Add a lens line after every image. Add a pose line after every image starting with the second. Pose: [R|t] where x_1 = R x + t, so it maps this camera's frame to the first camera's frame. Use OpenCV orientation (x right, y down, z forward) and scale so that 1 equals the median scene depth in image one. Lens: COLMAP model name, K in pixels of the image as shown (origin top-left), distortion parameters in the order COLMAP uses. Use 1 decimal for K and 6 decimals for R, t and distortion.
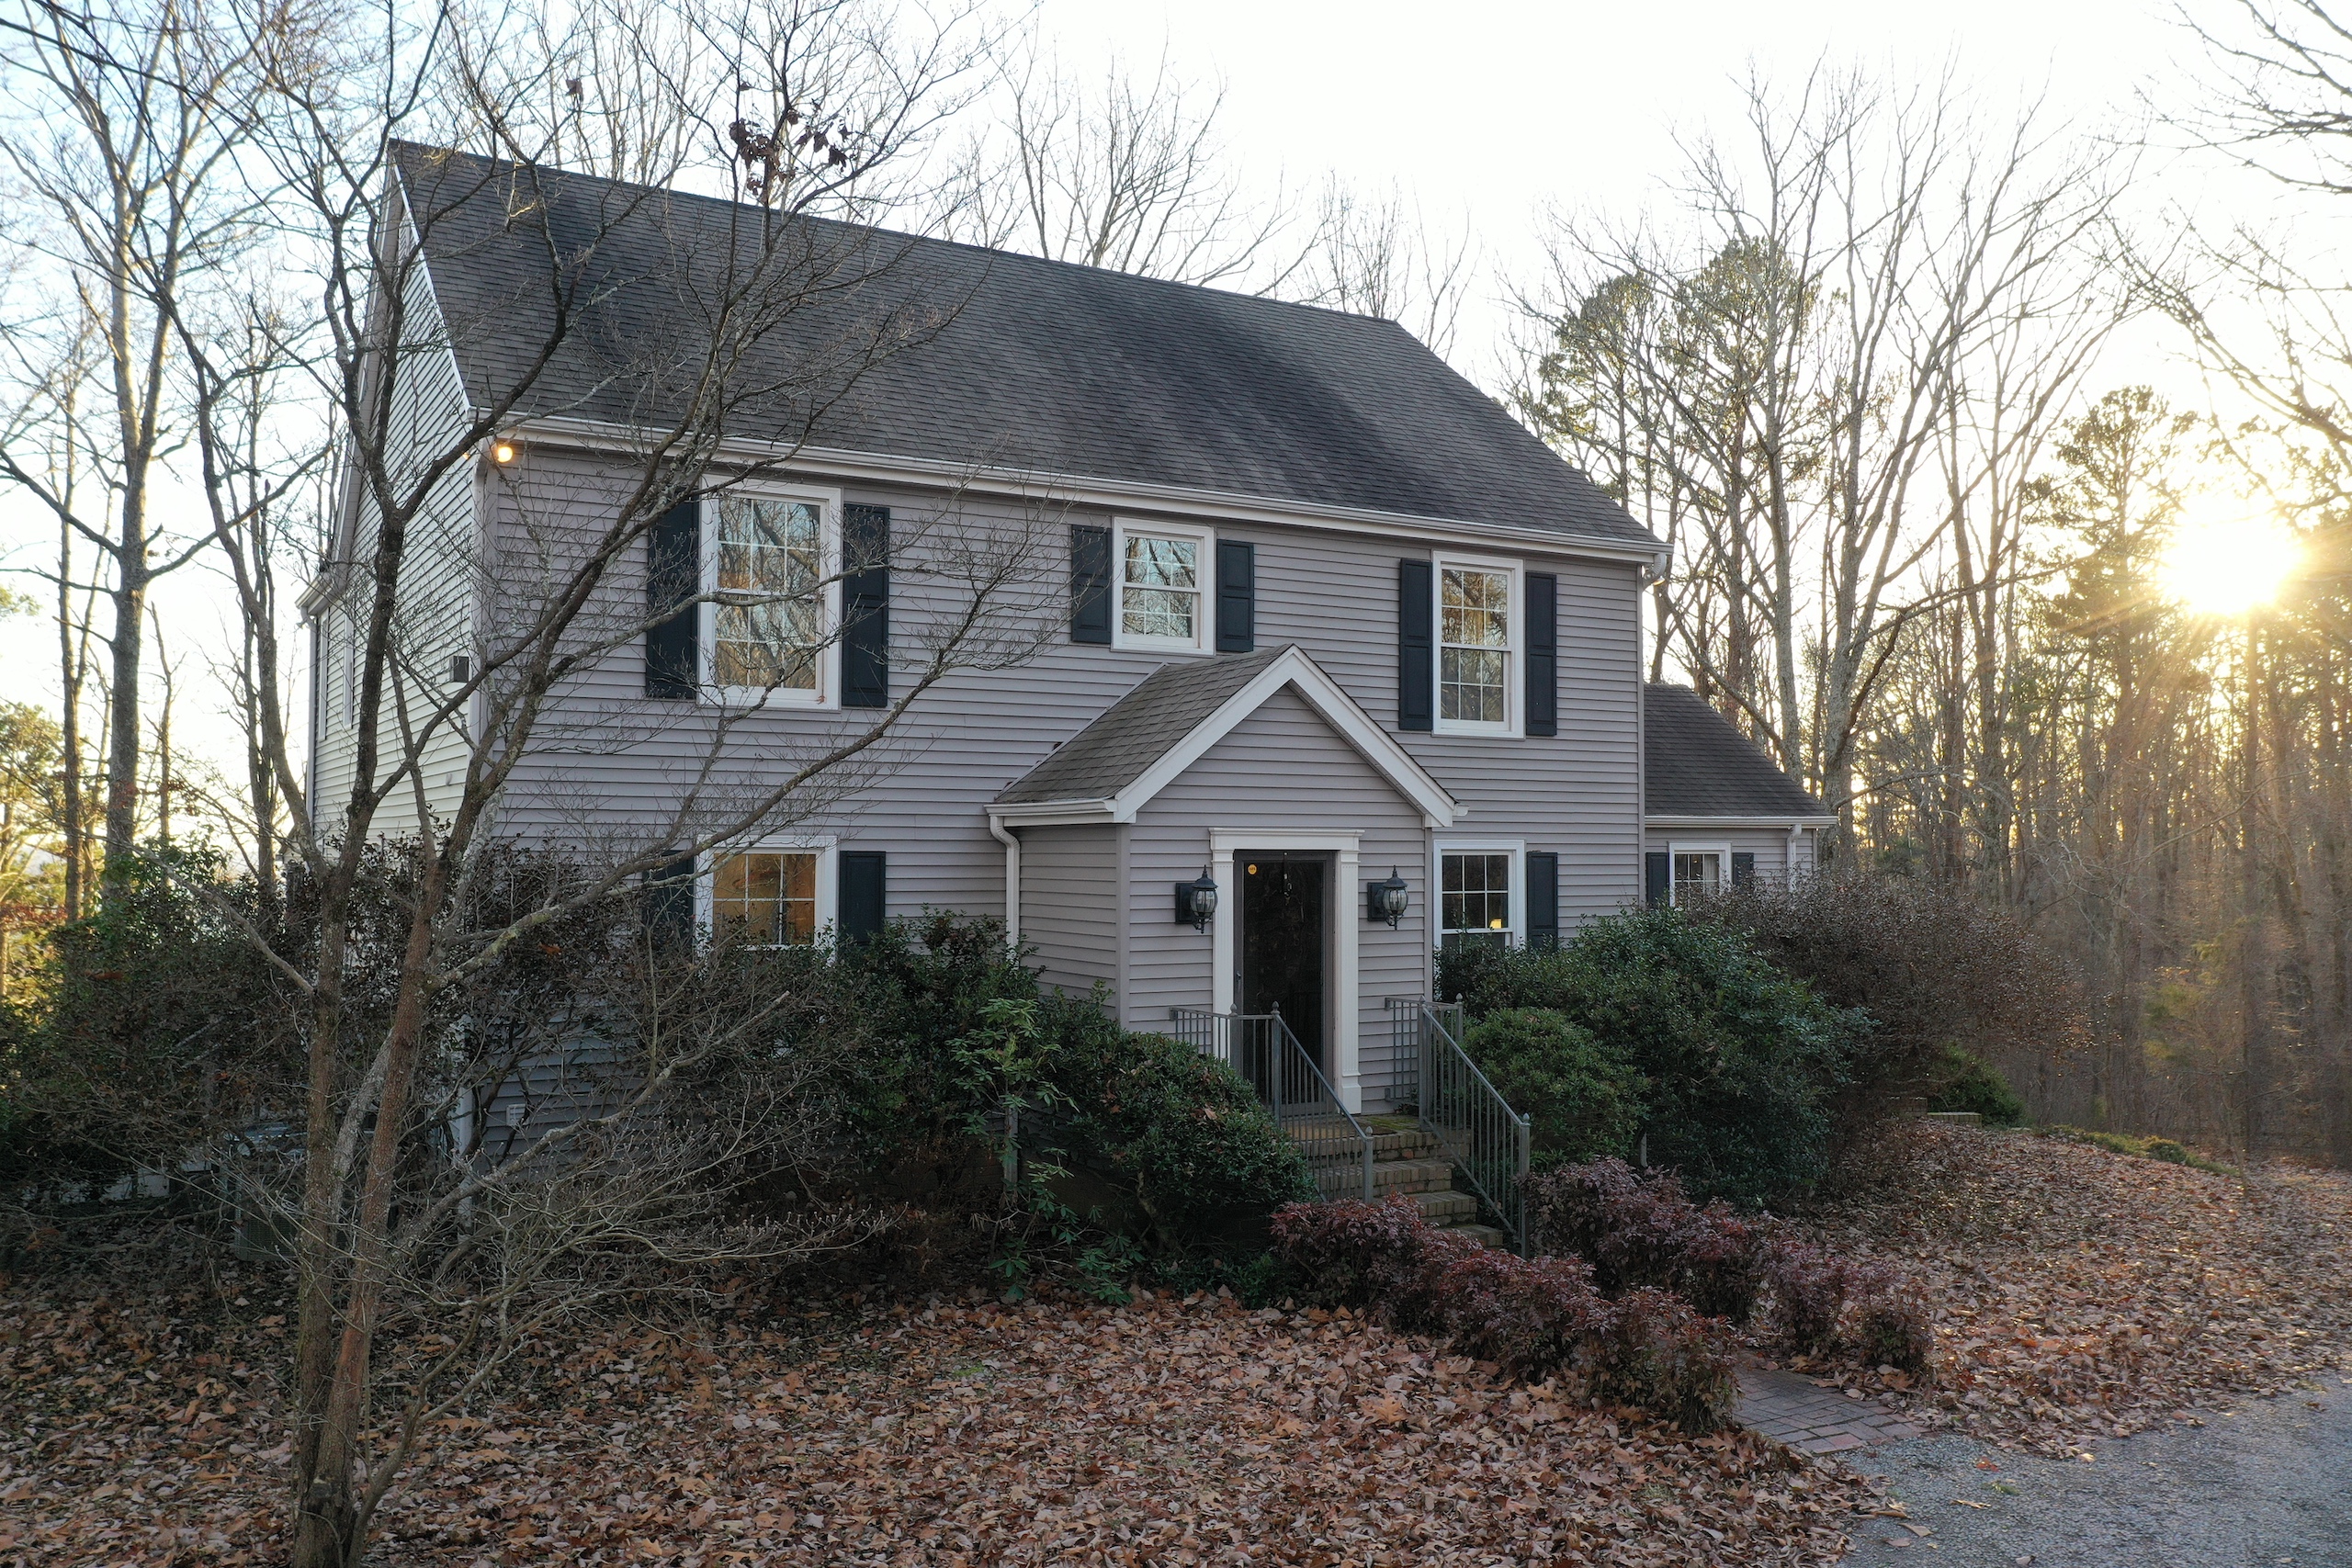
lens RADIAL K [[1854.6, 0, 1174.5], [0, 1854.6, 778.1], [0, 0, 1]] dist [-0.010579, 0.013559]
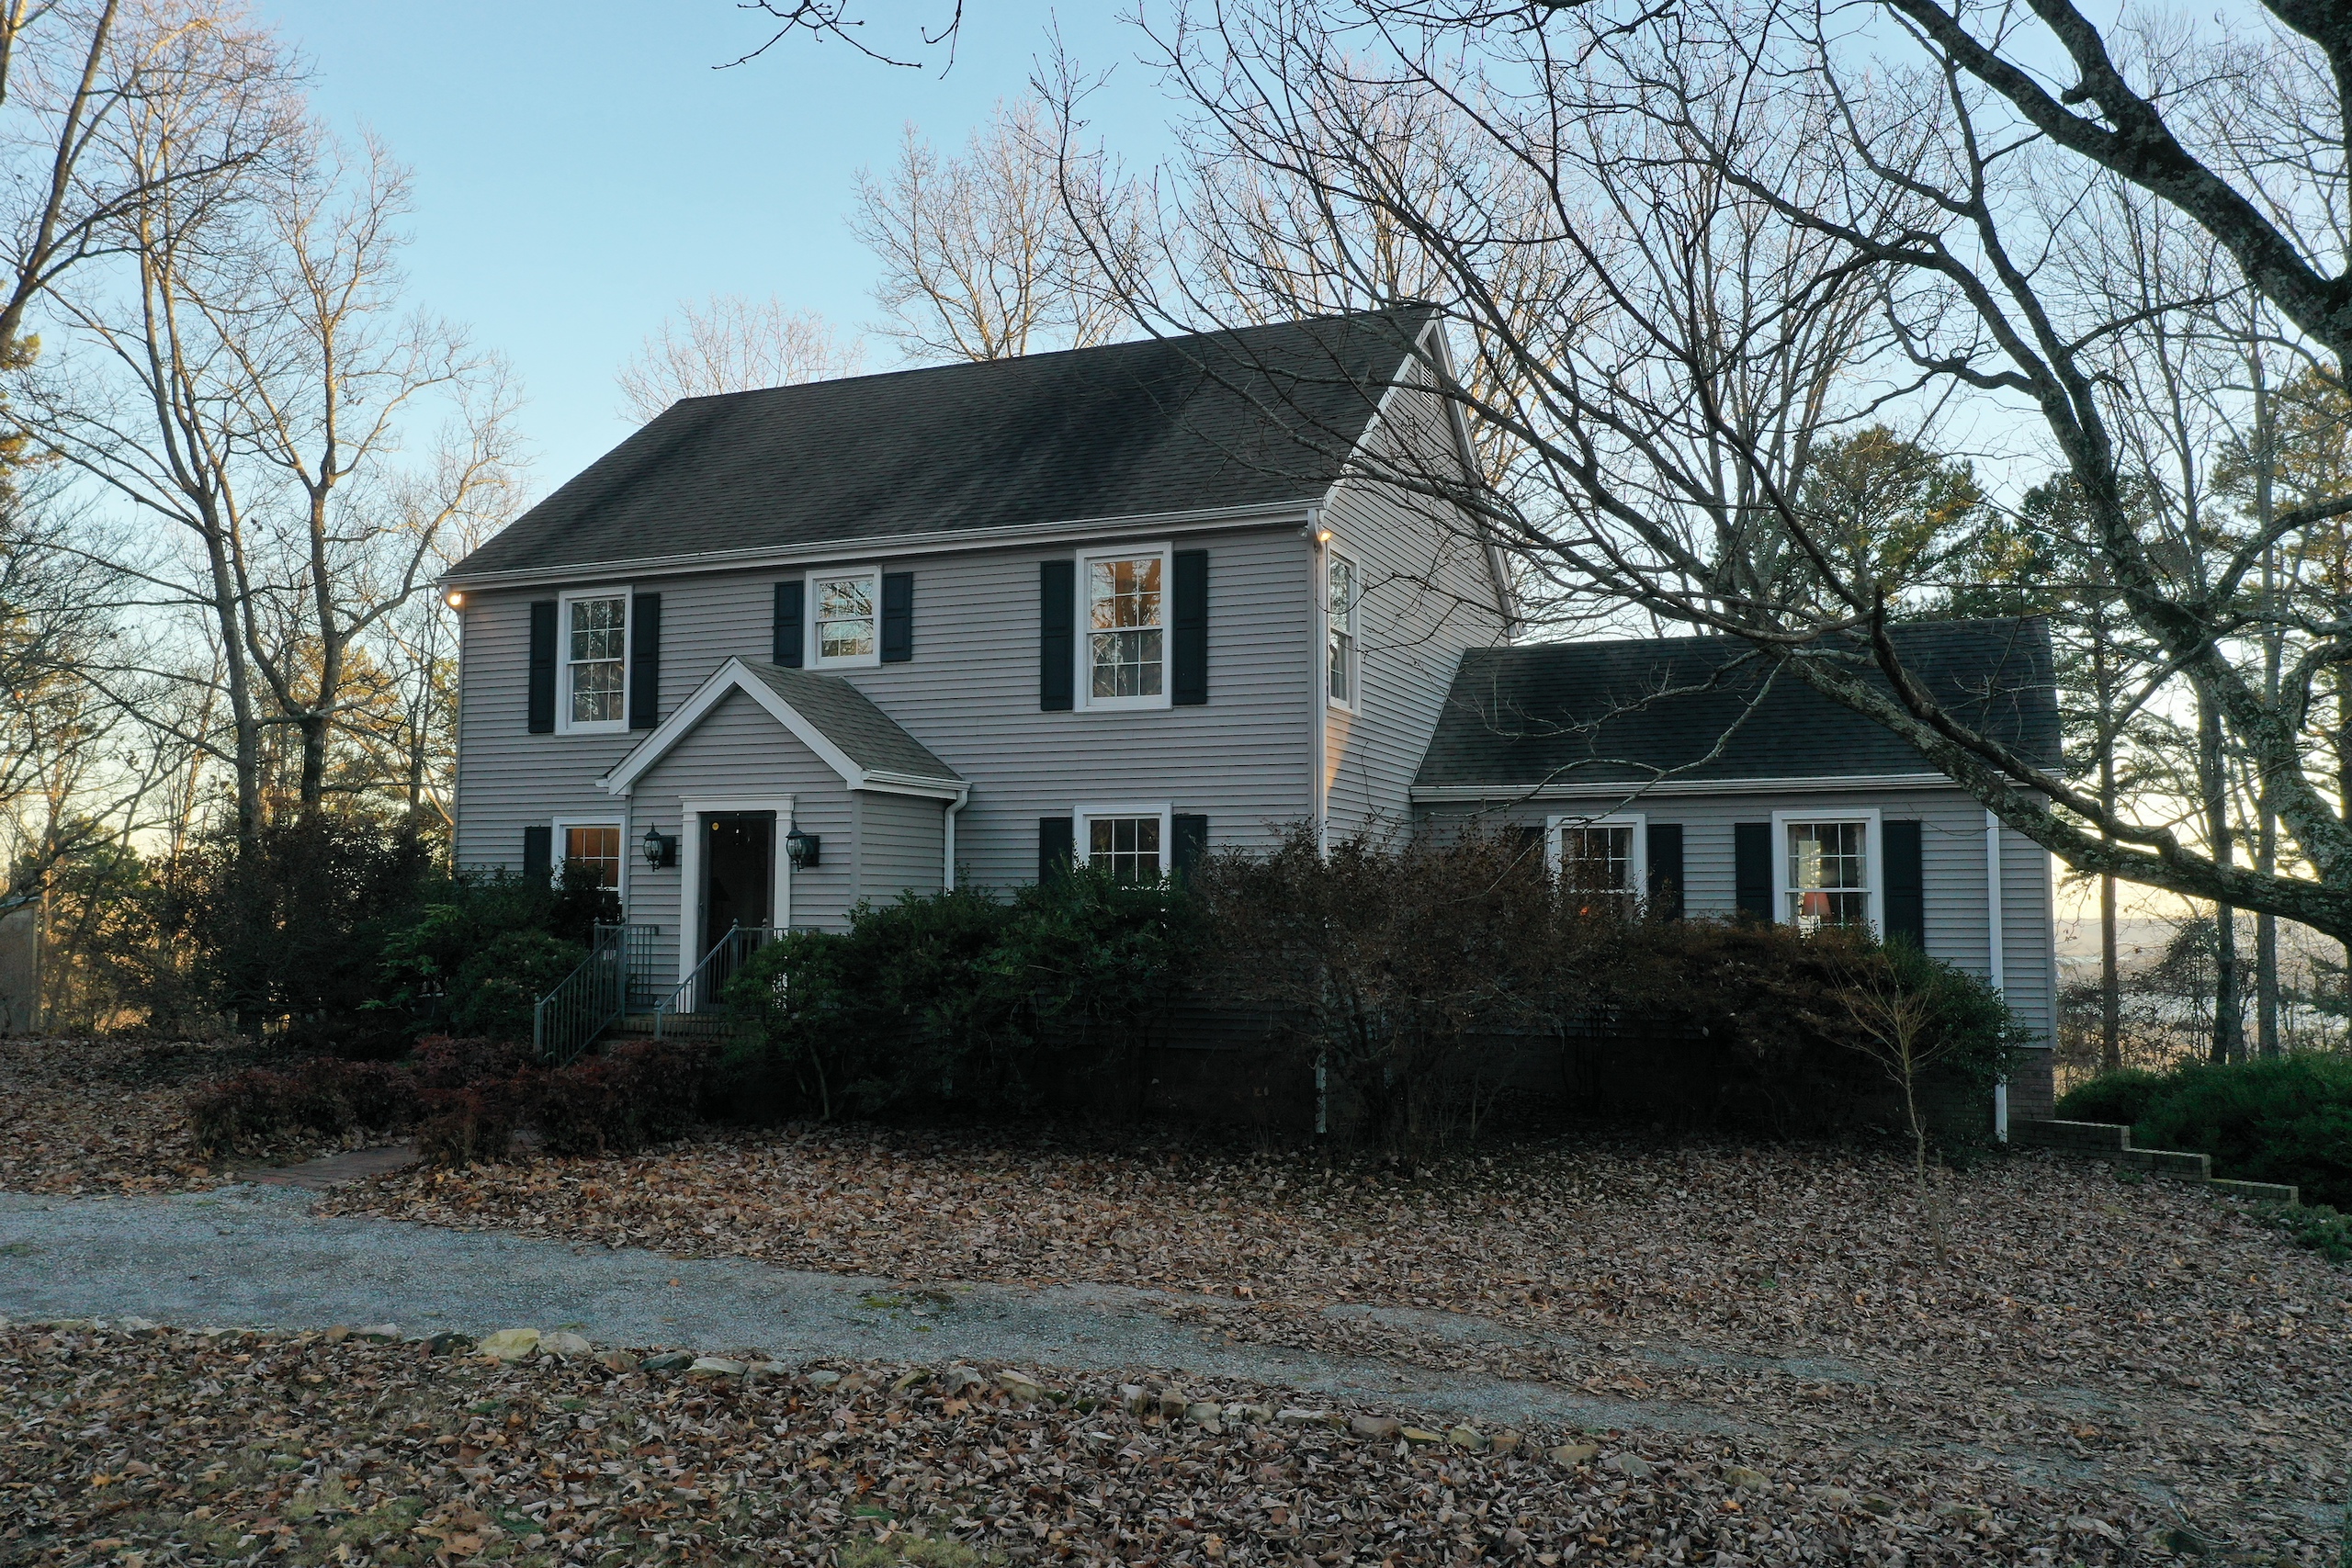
lens RADIAL K [[1854.6, 0, 1175.6], [0, 1854.6, 785.3], [0, 0, 1]] dist [-0.010579, 0.013559]
pose [[0.581190, -0.045941, -0.812470, 1.103402], [0.031126, 0.998930, -0.034219, 0.062273], [0.813172, -0.005401, 0.581998, 0.397122]]
